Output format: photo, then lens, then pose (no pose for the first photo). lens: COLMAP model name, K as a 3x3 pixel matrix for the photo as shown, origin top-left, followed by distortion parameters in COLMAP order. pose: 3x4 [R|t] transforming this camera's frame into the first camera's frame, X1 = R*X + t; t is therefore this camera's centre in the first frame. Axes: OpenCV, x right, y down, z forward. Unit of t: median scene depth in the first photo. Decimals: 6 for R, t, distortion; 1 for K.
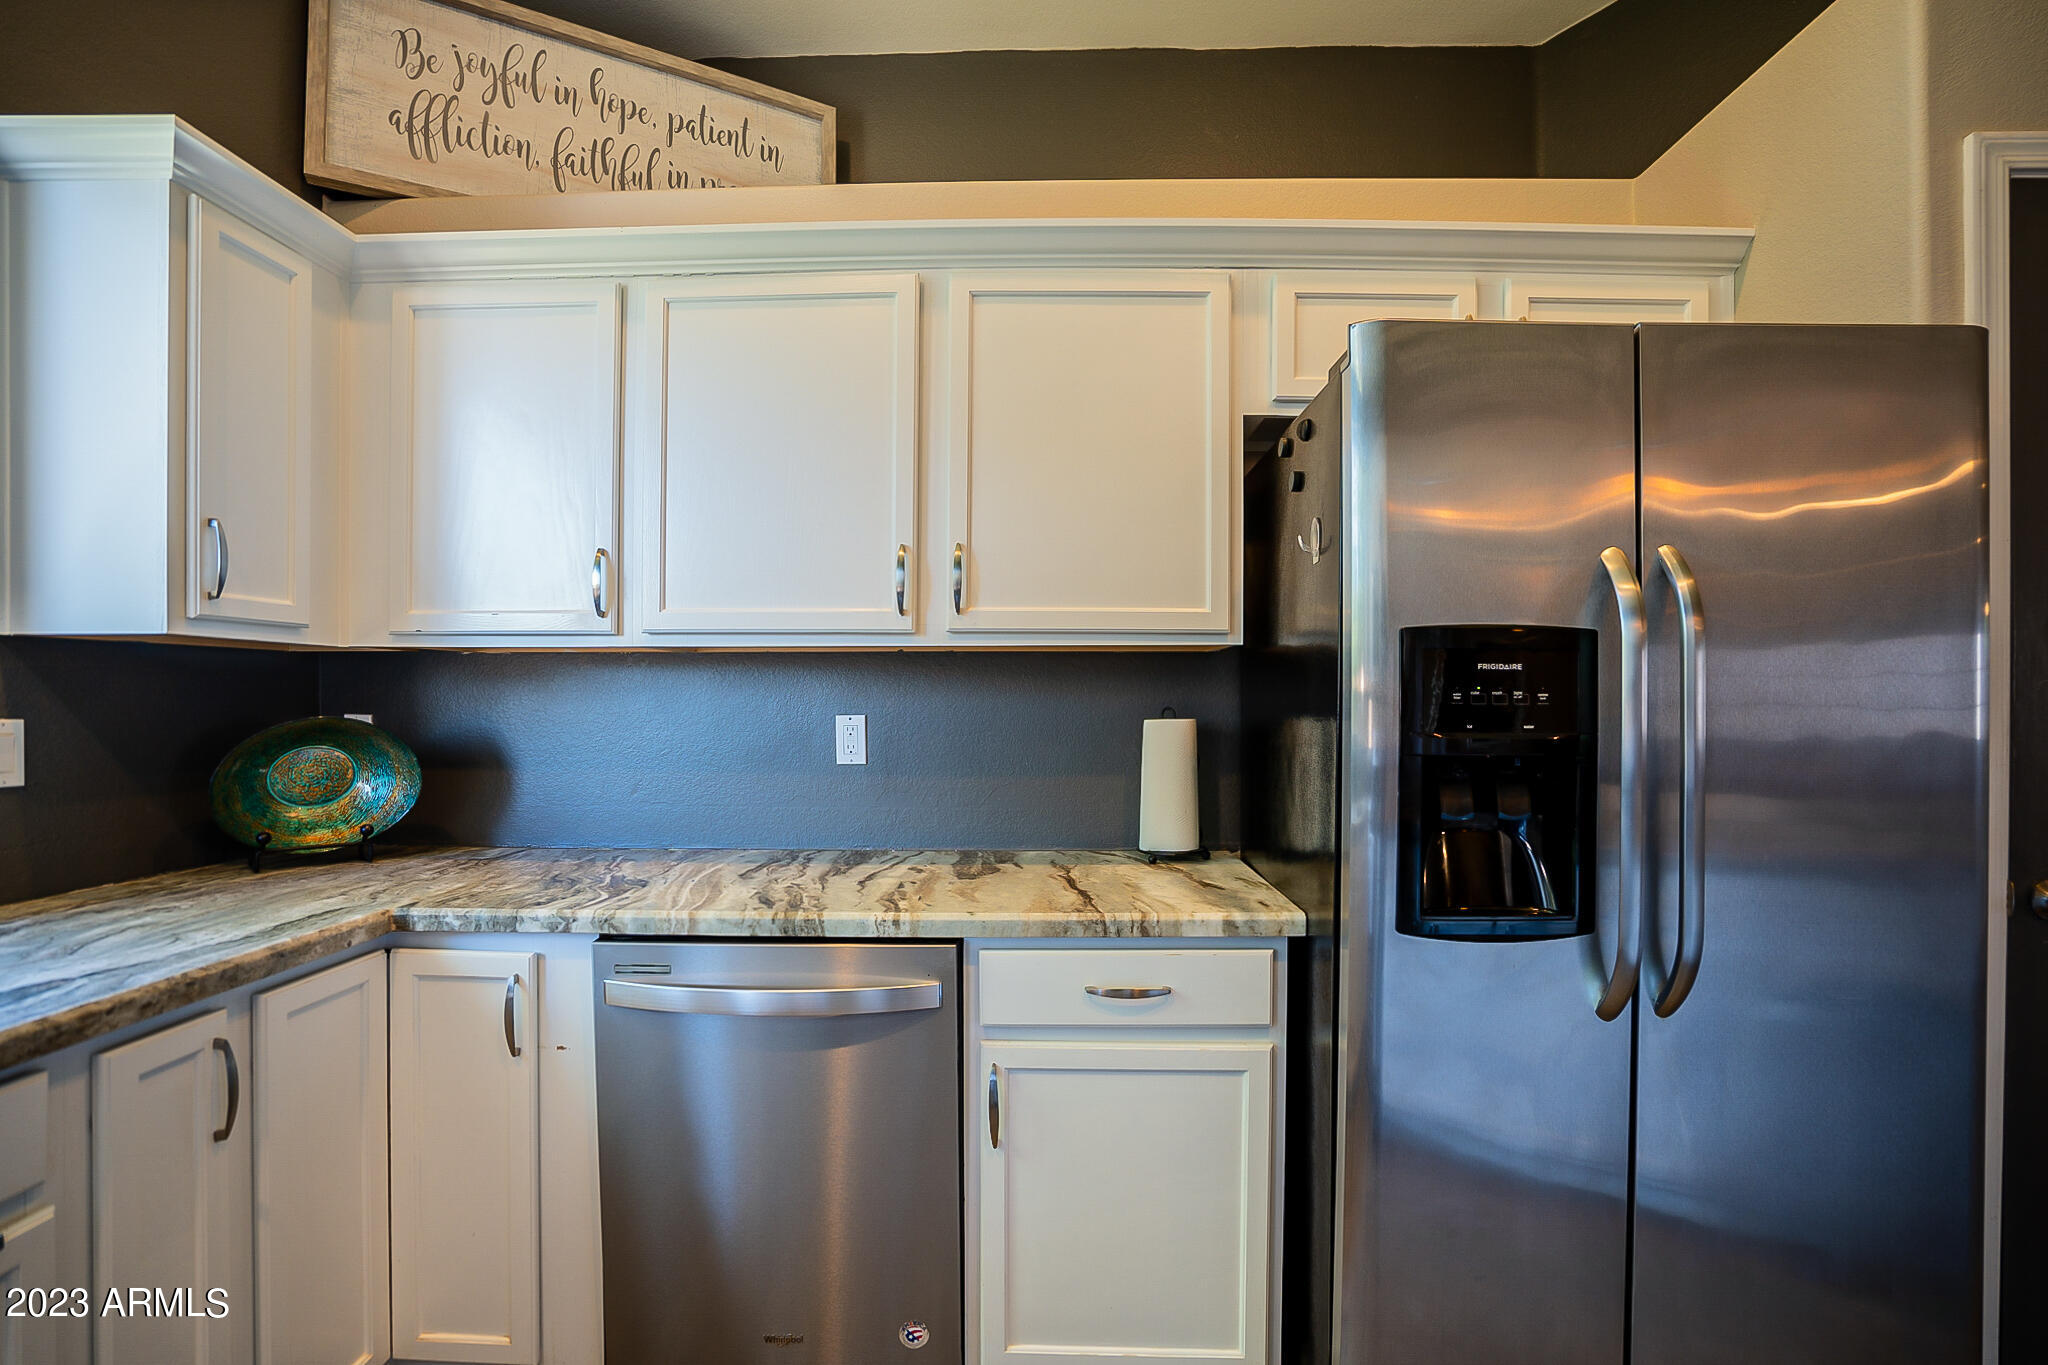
lens RADIAL K [[955.1, 0, 1022.3], [0, 955.1, 700.1], [0, 0, 1]] dist [-0.055305, 0.019861]
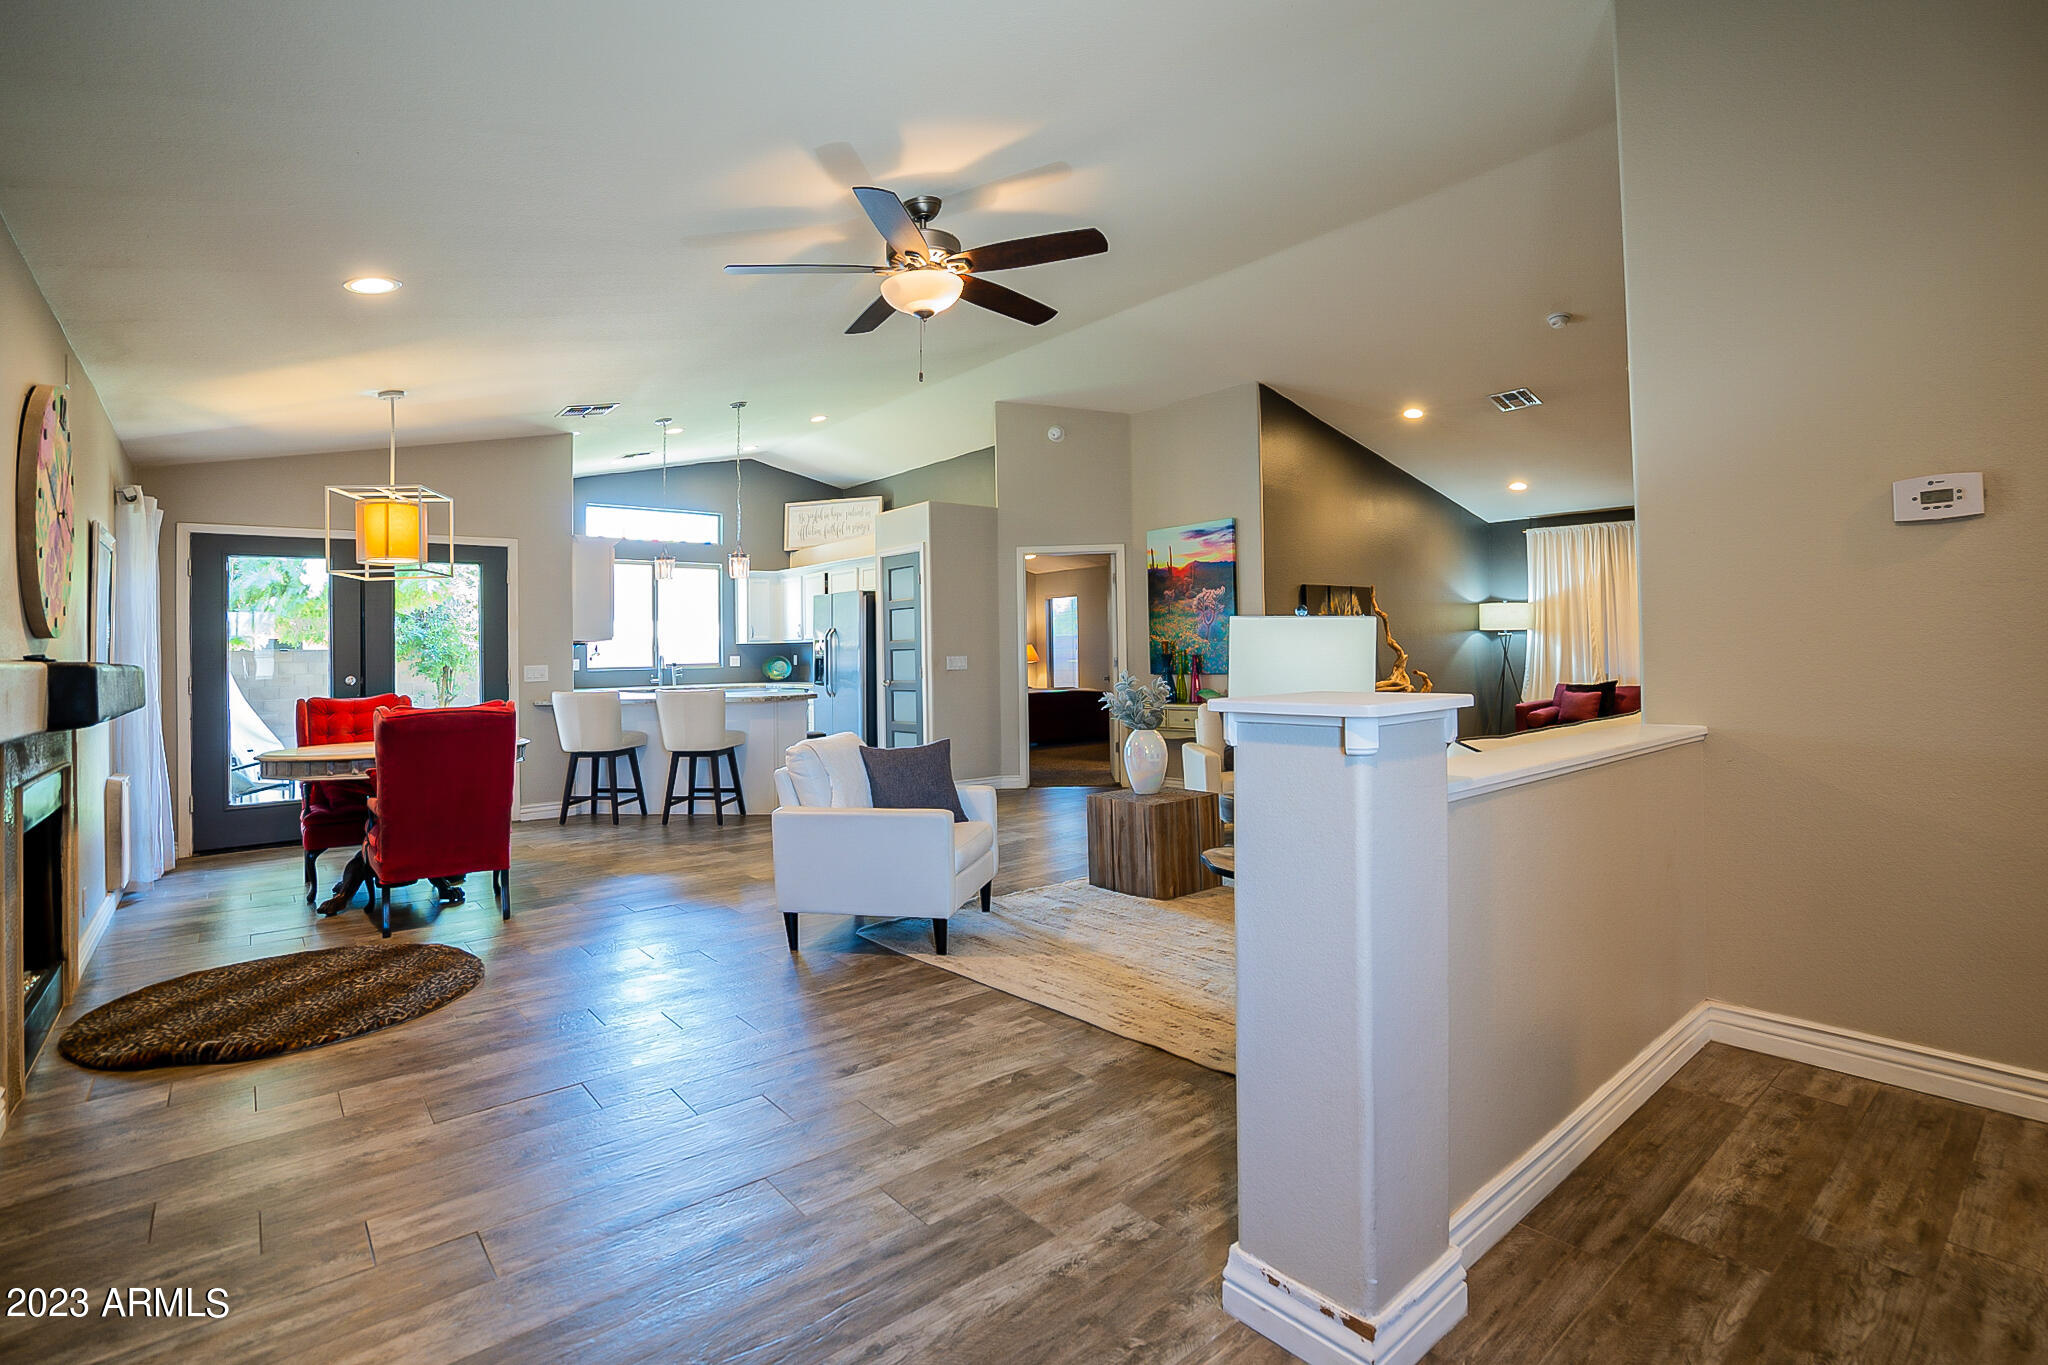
lens RADIAL K [[955.1, 0, 1046.2], [0, 955.1, 646.8], [0, 0, 1]] dist [-0.055305, 0.019861]
pose [[0.678115, -0.018194, -0.734730, 4.642695], [0.018531, 0.999799, -0.007655, 0.035366], [0.734722, -0.008424, 0.678316, -1.742117]]
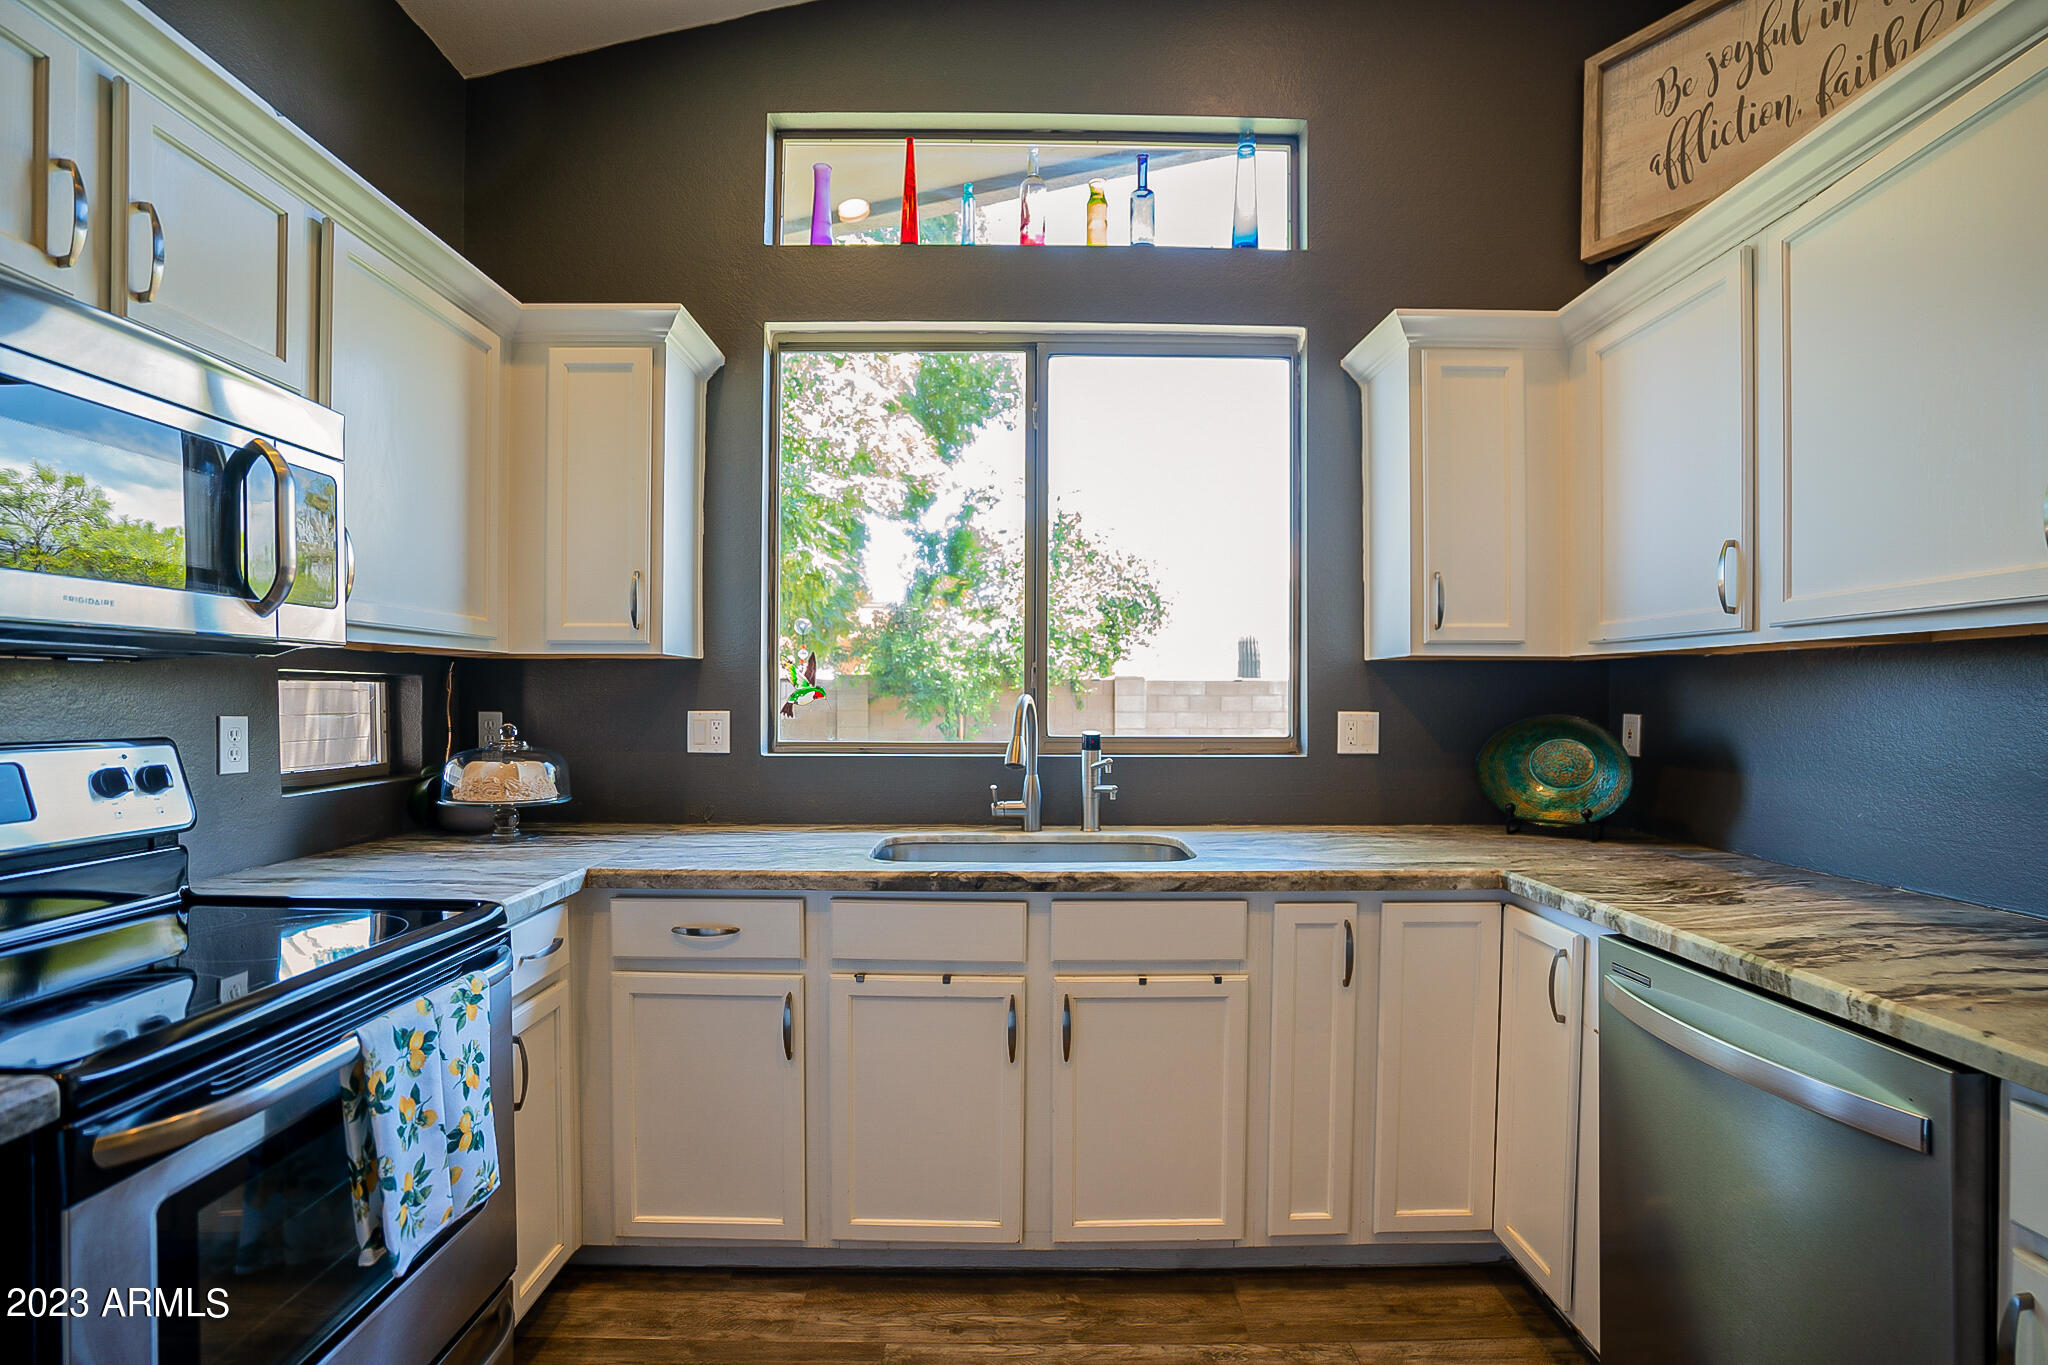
lens RADIAL K [[955.1, 0, 1023.4], [0, 955.1, 705.6], [0, 0, 1]] dist [-0.055305, 0.019861]
pose [[0.032687, 0.008140, -0.999432, 0.447965], [-0.002272, 0.999965, 0.008070, -0.002676], [0.999463, 0.002007, 0.032704, 0.264806]]
